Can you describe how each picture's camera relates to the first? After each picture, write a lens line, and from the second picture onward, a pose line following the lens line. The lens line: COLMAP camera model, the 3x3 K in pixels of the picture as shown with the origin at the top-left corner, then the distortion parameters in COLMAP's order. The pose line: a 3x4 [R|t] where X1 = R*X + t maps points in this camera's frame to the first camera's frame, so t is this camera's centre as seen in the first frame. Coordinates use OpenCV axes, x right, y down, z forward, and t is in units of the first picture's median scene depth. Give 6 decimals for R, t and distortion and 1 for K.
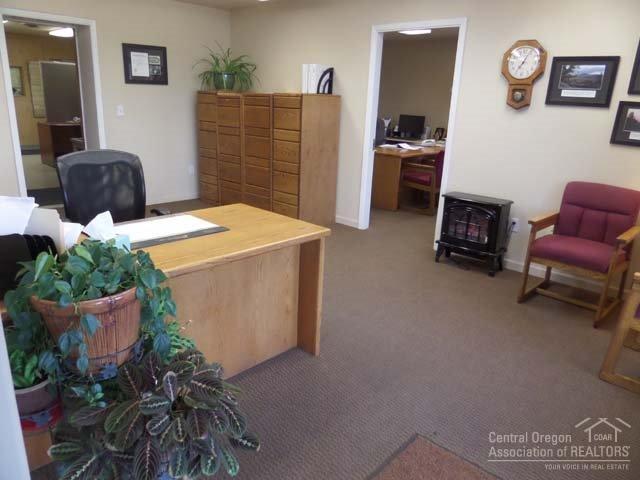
lens RADIAL K [[449.7, 0, 320.0], [0, 449.7, 240.0], [0, 0, 1]] dist [-0.031856, -0.004554]
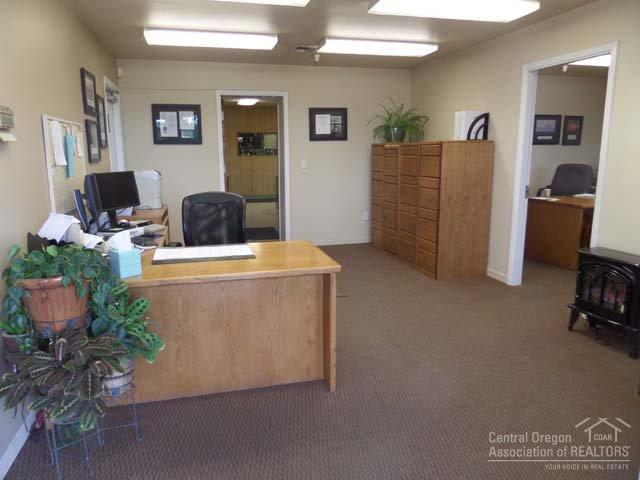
lens RADIAL K [[447.6, 0, 320.0], [0, 447.6, 240.0], [0, 0, 1]] dist [-0.006149, -0.042536]
pose [[0.853041, 0.053570, -0.519087, 0.232538], [-0.112981, 0.990083, -0.083490, 0.003737], [0.509467, 0.129868, 0.850634, 0.043921]]
